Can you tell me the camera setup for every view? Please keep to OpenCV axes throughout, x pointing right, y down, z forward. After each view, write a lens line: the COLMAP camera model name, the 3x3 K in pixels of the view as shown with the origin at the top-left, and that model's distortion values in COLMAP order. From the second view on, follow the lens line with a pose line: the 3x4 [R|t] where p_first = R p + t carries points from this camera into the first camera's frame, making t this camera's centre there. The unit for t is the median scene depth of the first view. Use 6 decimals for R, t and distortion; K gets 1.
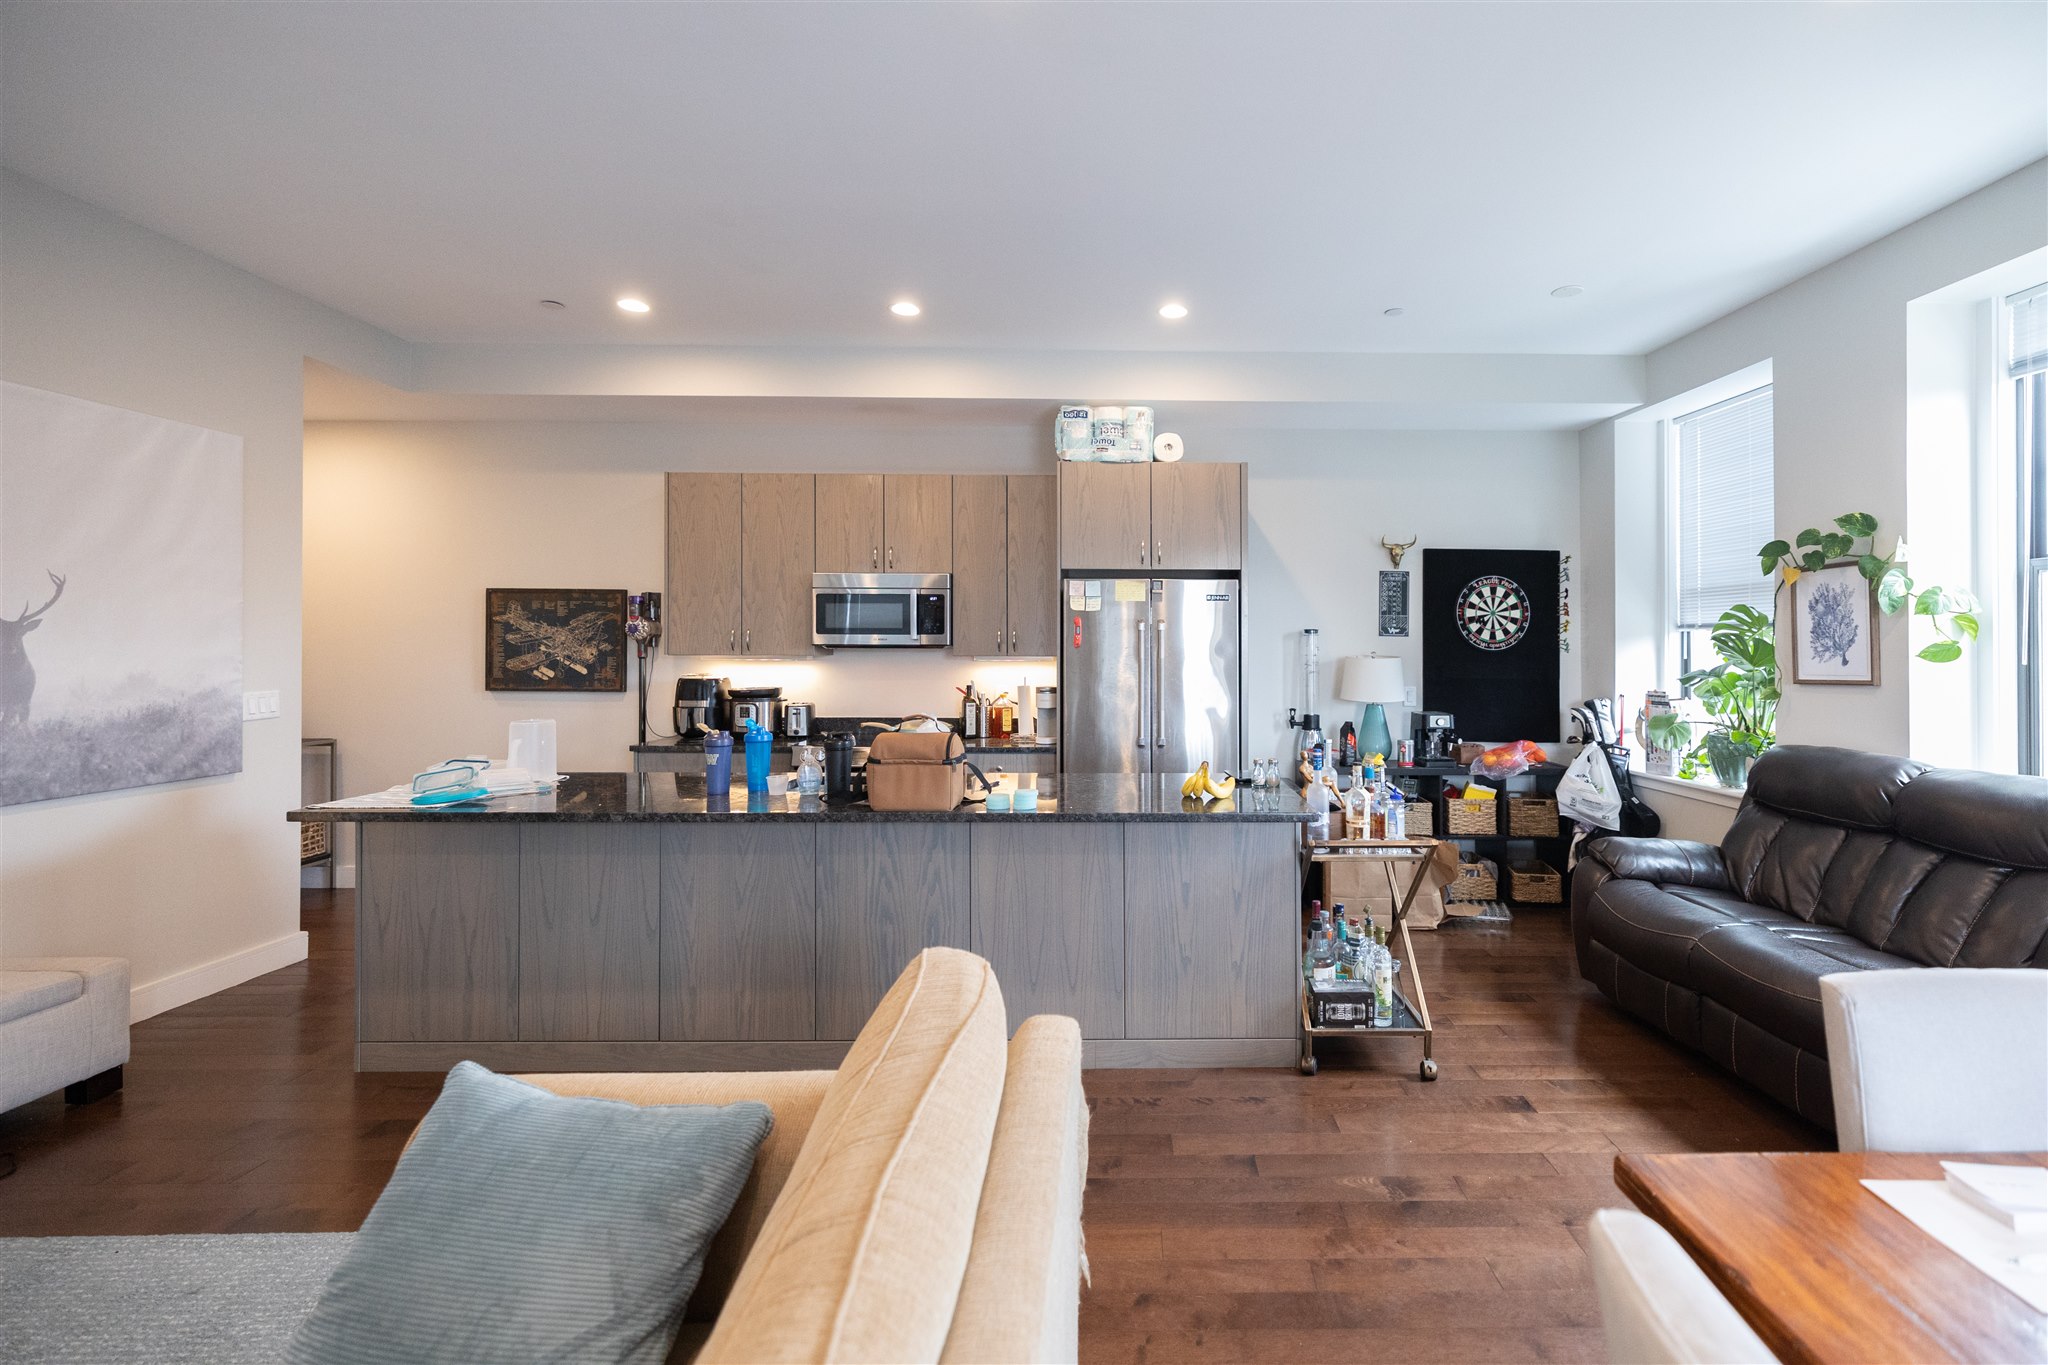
lens RADIAL K [[870.5, 0, 1190.6], [0, 870.5, 638.3], [0, 0, 1]] dist [0.001752, -0.000691]
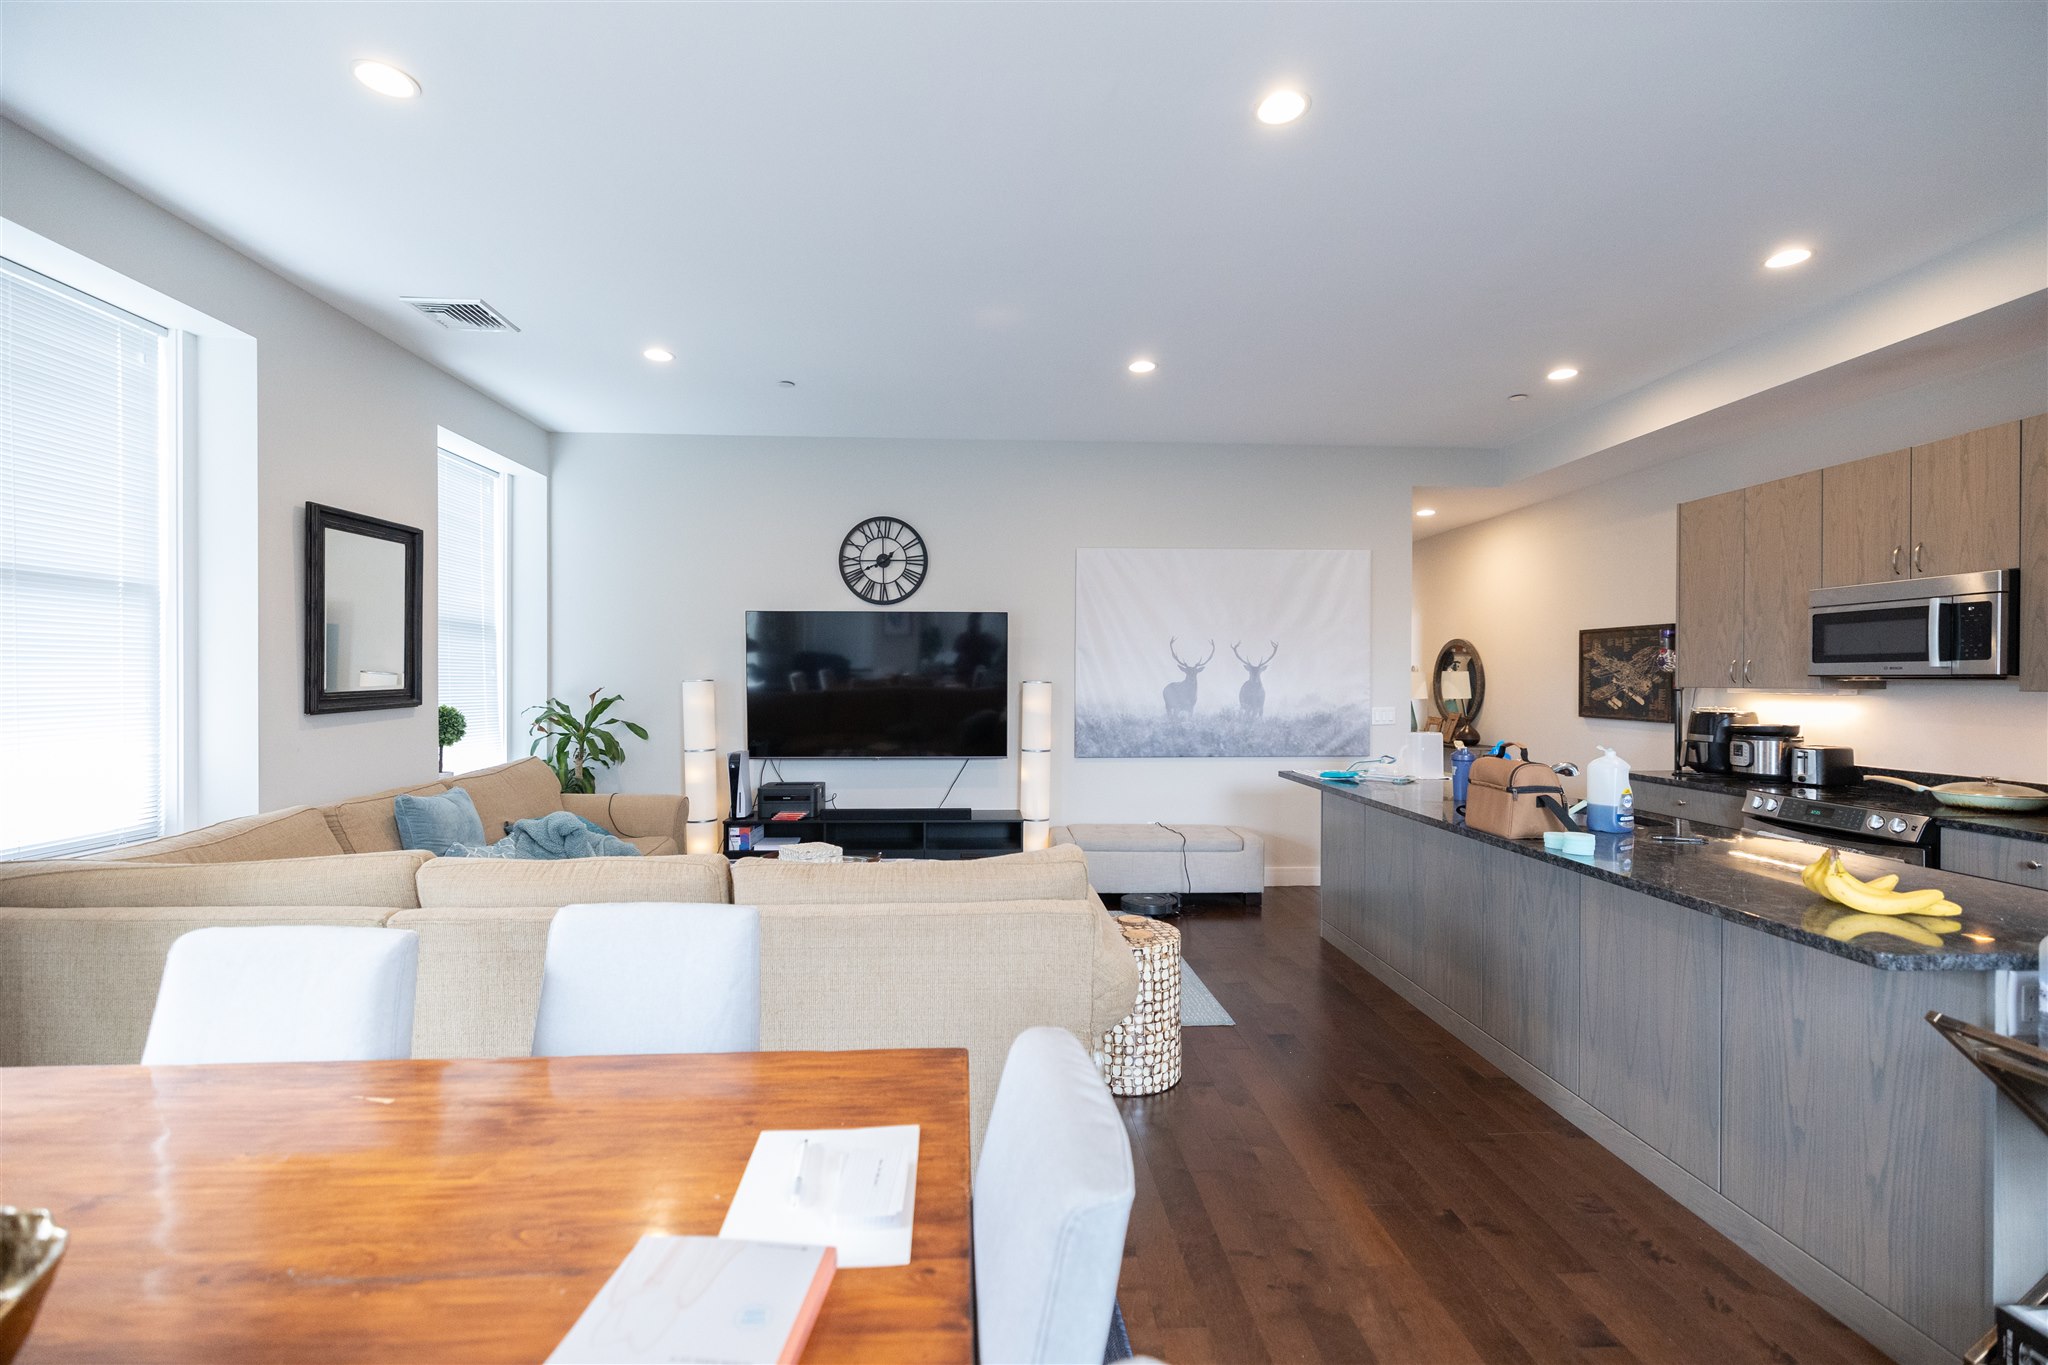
lens RADIAL K [[886.2, 0, 1032.2], [0, 886.2, 685.7], [0, 0, 1]] dist [-0.001755, 0.000041]
pose [[0.037923, 0.003250, -0.999275, 0.387118], [0.009084, 0.999952, 0.003597, 0.007106], [0.999239, -0.009214, 0.037892, 0.220839]]
